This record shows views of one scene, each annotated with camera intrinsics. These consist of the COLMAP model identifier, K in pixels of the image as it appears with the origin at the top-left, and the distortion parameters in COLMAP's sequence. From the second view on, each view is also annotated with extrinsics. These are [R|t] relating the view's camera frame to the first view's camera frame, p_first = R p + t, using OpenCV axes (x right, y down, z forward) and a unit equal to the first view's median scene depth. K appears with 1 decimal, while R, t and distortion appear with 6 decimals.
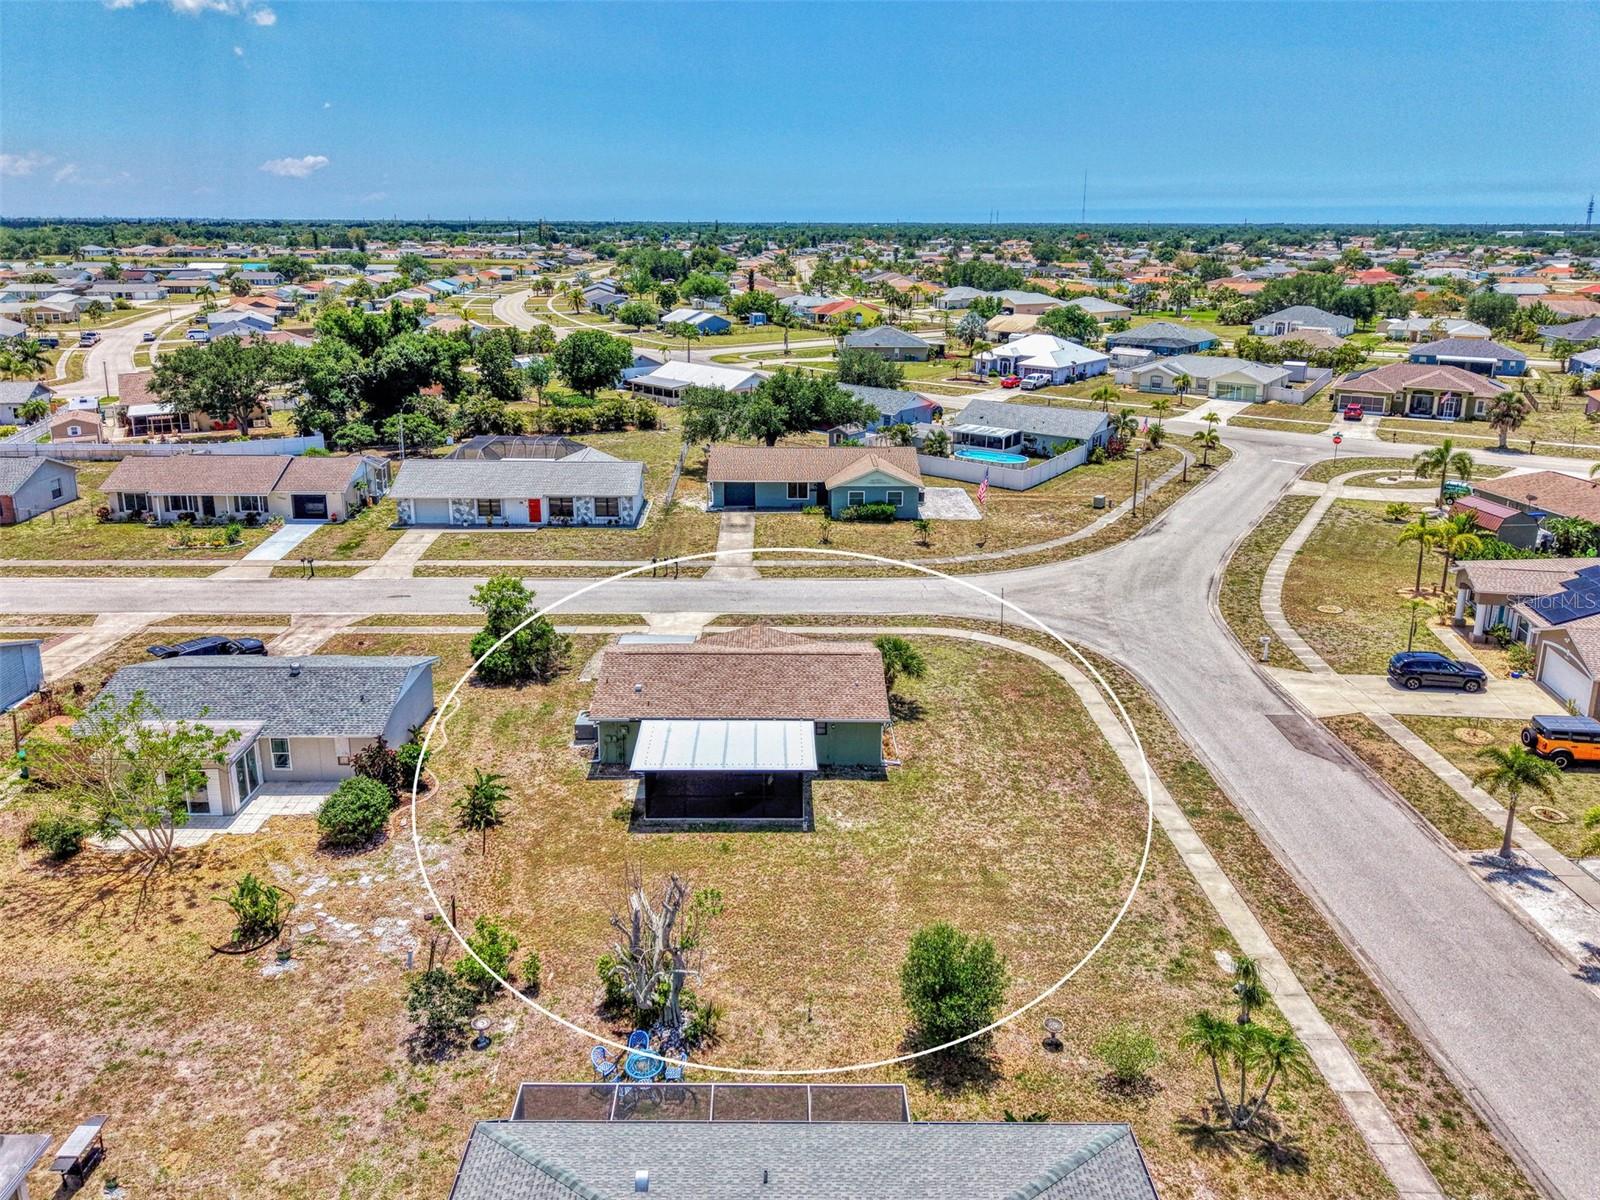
lens RADIAL K [[1079.9, 0, 782.0], [0, 1079.9, 549.7], [0, 0, 1]] dist [0.084106, -0.131151]
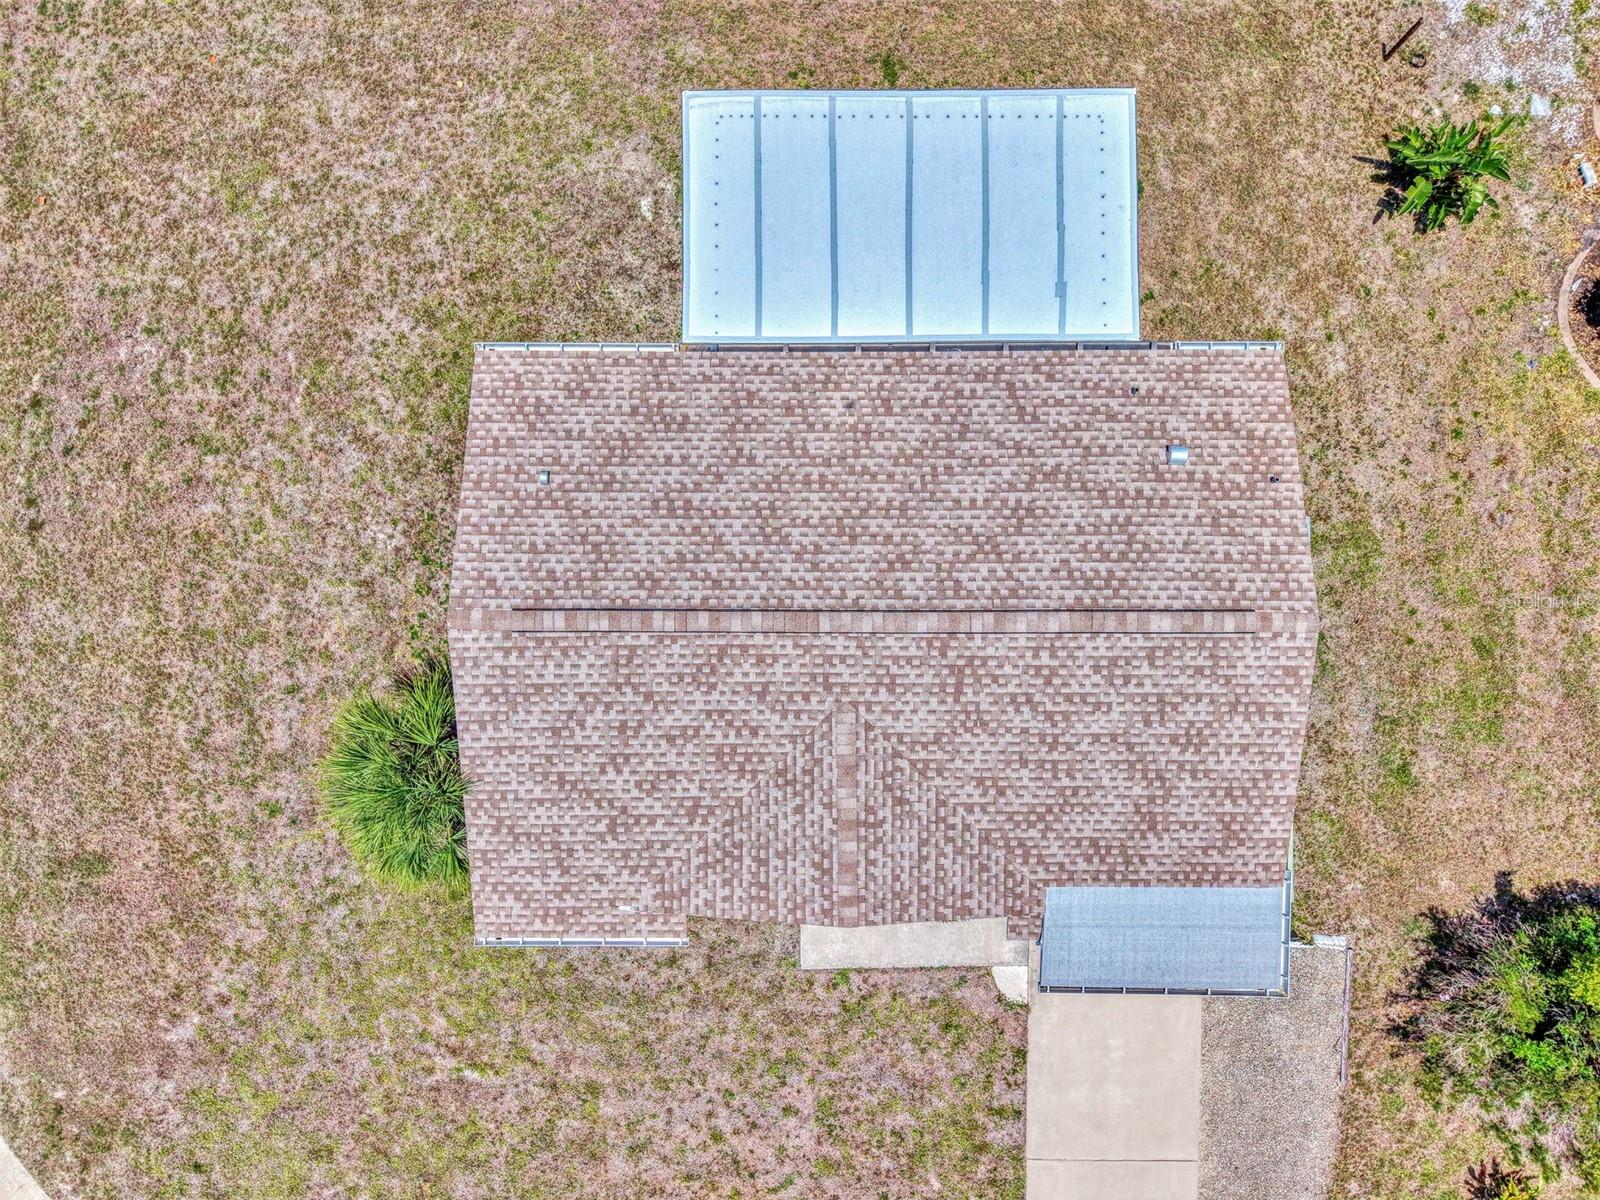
lens RADIAL K [[1076.0, 0, 805.1], [0, 1076.0, 614.1], [0, 0, 1]] dist [0.017295, -0.013413]
pose [[-0.999980, -0.006218, 0.000784, -0.010012], [0.002472, -0.276387, 0.961043, -0.156690], [-0.005759, 0.961026, 0.276397, 0.676879]]
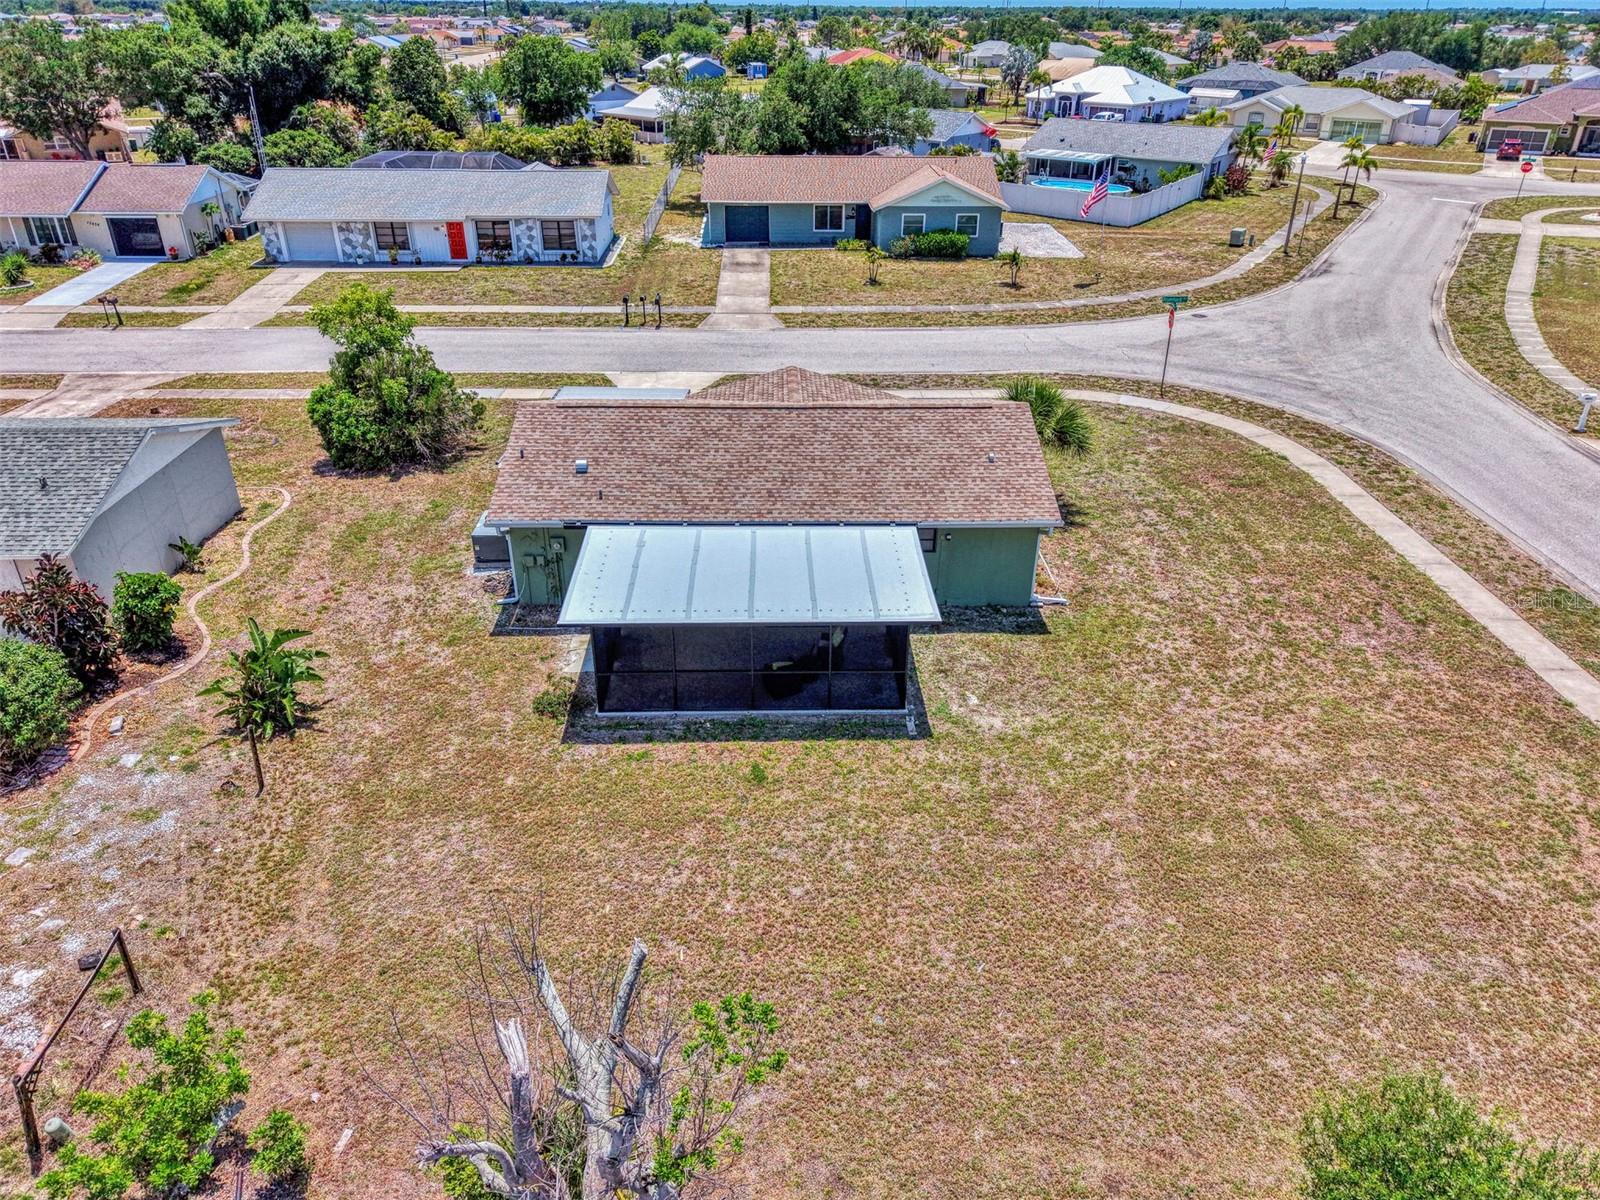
lens RADIAL K [[1076.0, 0, 805.1], [0, 1076.0, 614.1], [0, 0, 1]] dist [0.017295, -0.013413]
pose [[0.999735, -0.008538, 0.021398, -0.025006], [0.003613, 0.975411, 0.220363, 0.058755], [-0.022753, -0.220228, 0.975183, 0.331977]]
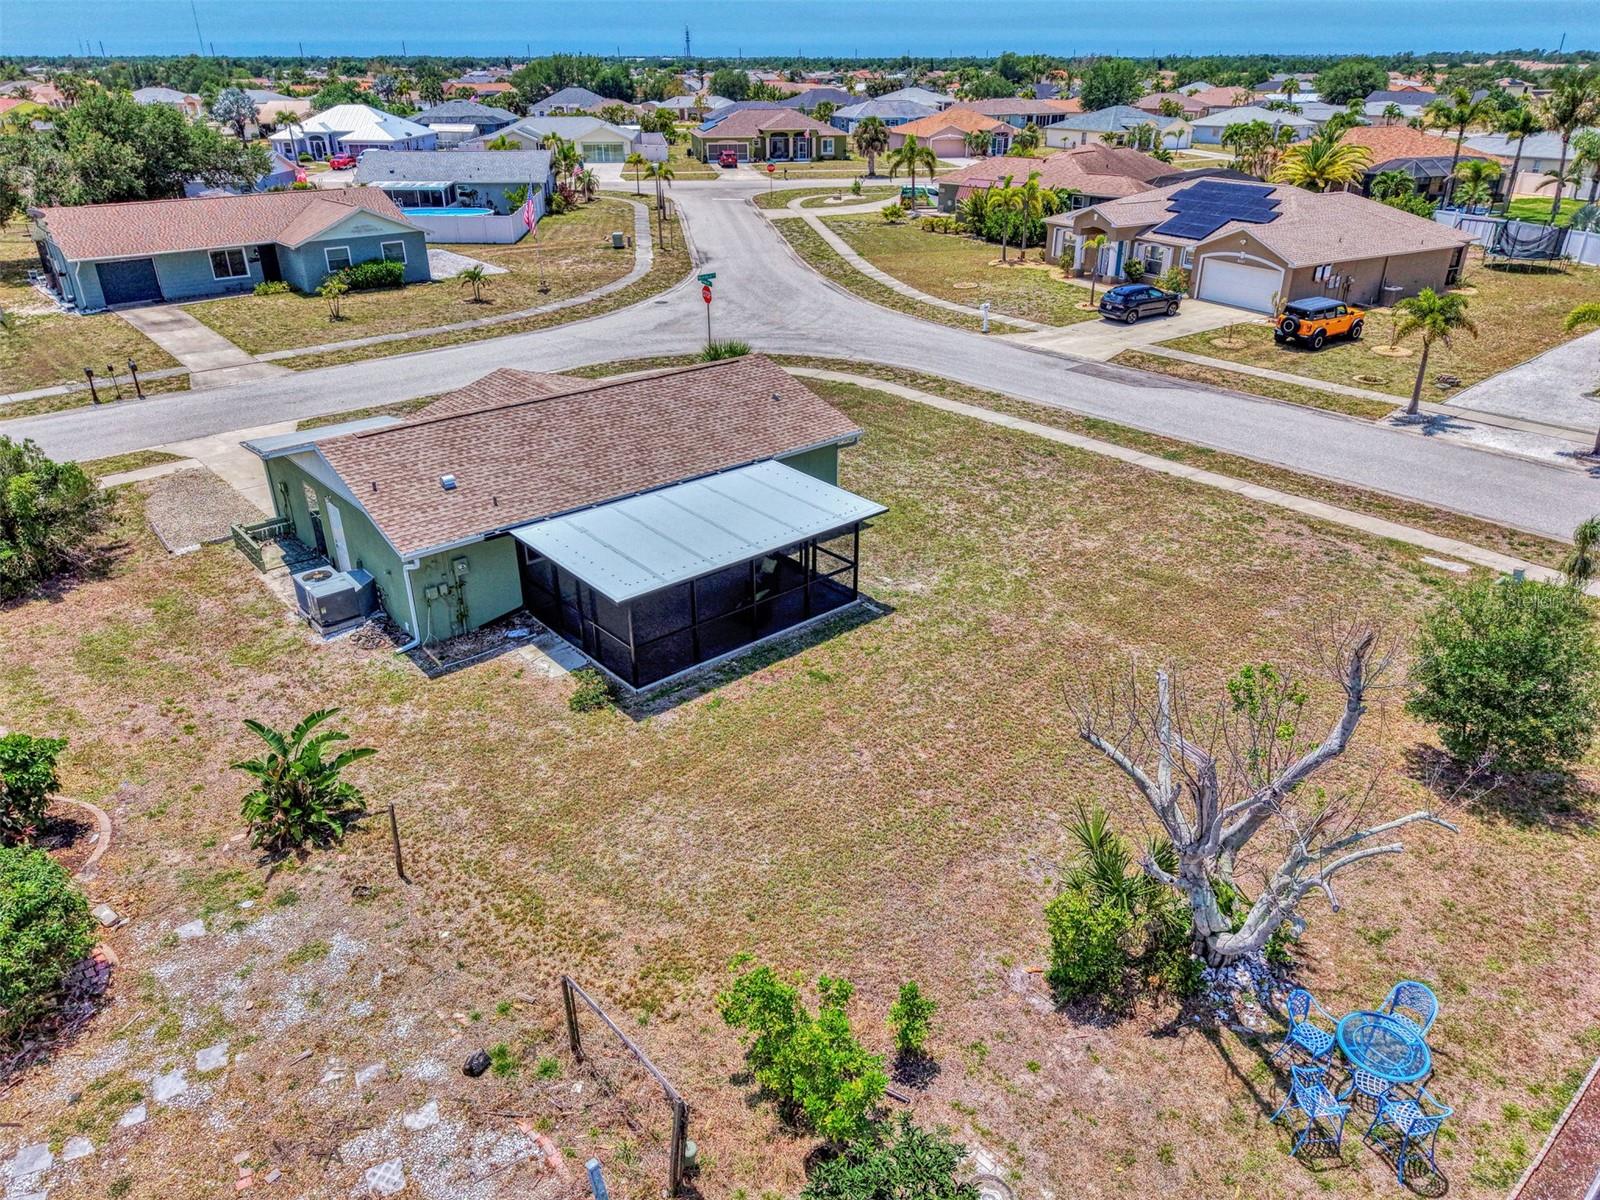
lens RADIAL K [[1056.9, 0, 801.4], [0, 1056.9, 633.2], [0, 0, 1]] dist [0.041232, -0.050044]
pose [[0.754790, -0.315443, 0.575142, -0.221972], [0.191391, 0.944537, 0.266868, 0.066892], [-0.627425, -0.091352, 0.773300, 0.365488]]
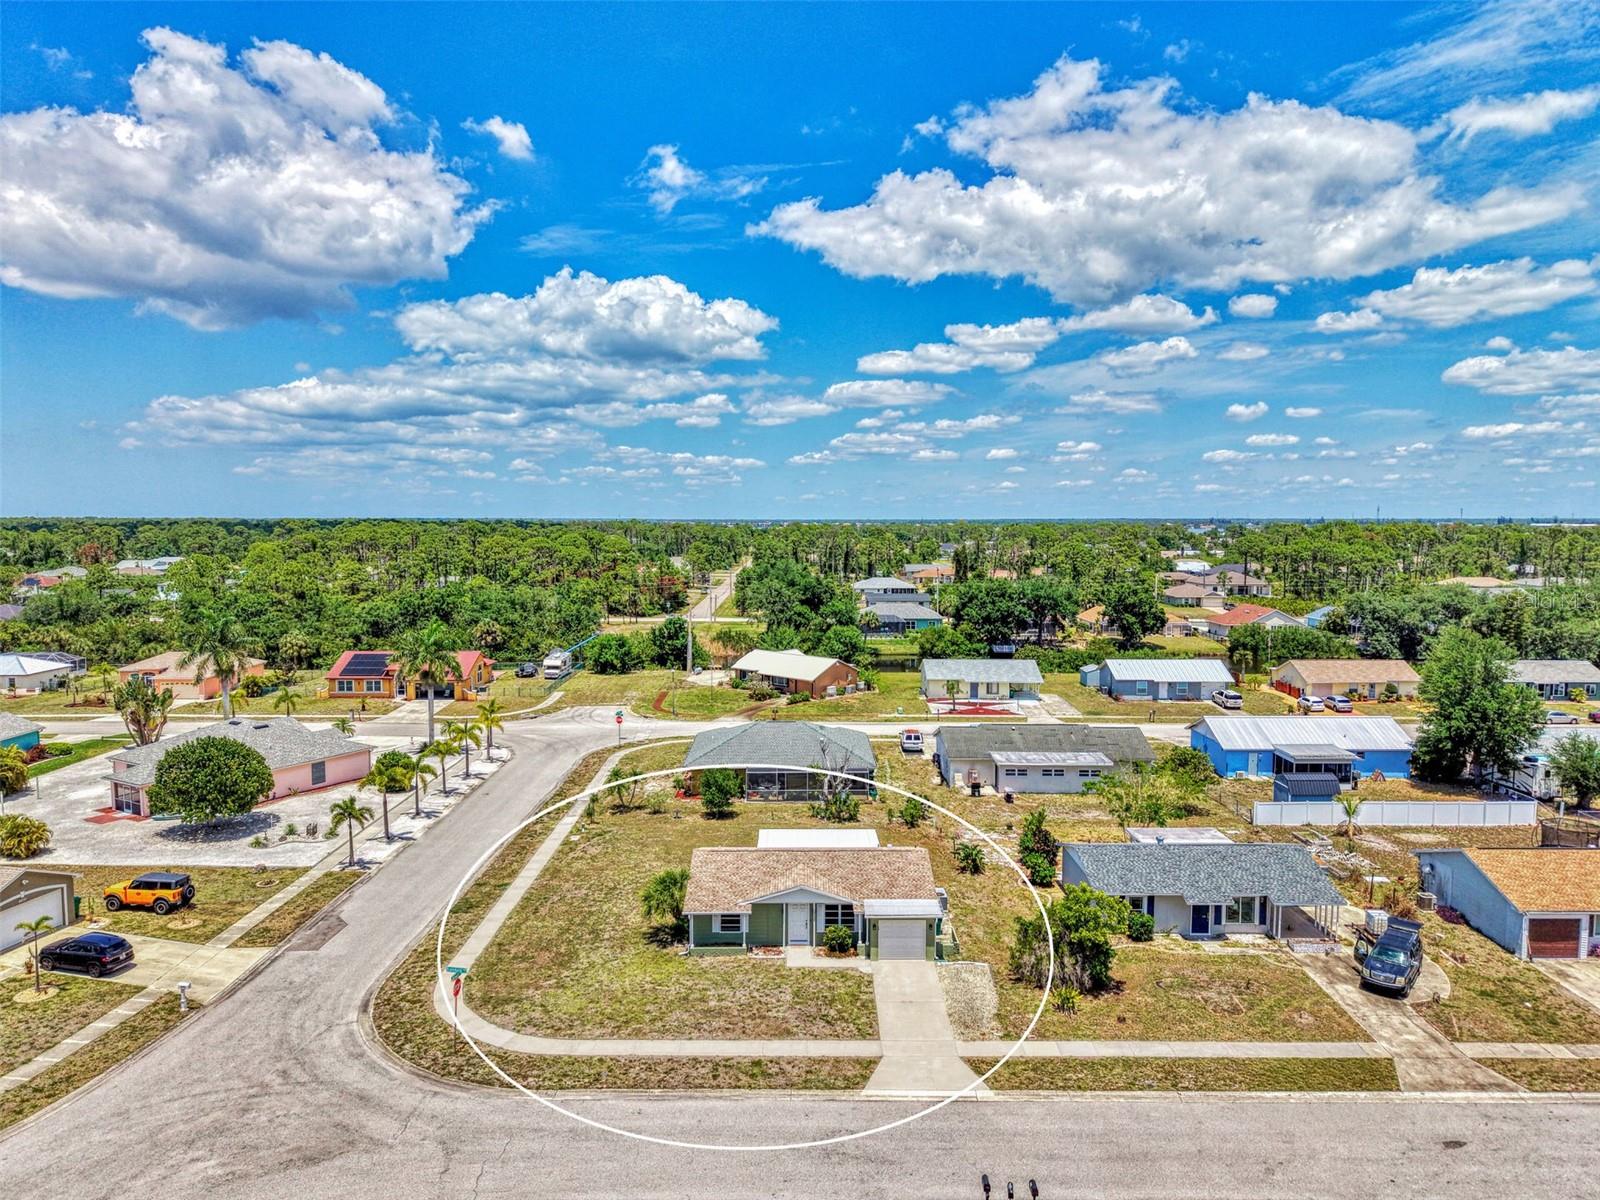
lens RADIAL K [[1076.0, 0, 805.1], [0, 1076.0, 614.1], [0, 0, 1]] dist [0.017295, -0.013413]
pose [[-0.999981, -0.006083, -0.001296, -0.019903], [-0.006128, 0.928004, 0.372521, -0.435402], [-0.001064, 0.372521, -0.928023, 1.487641]]
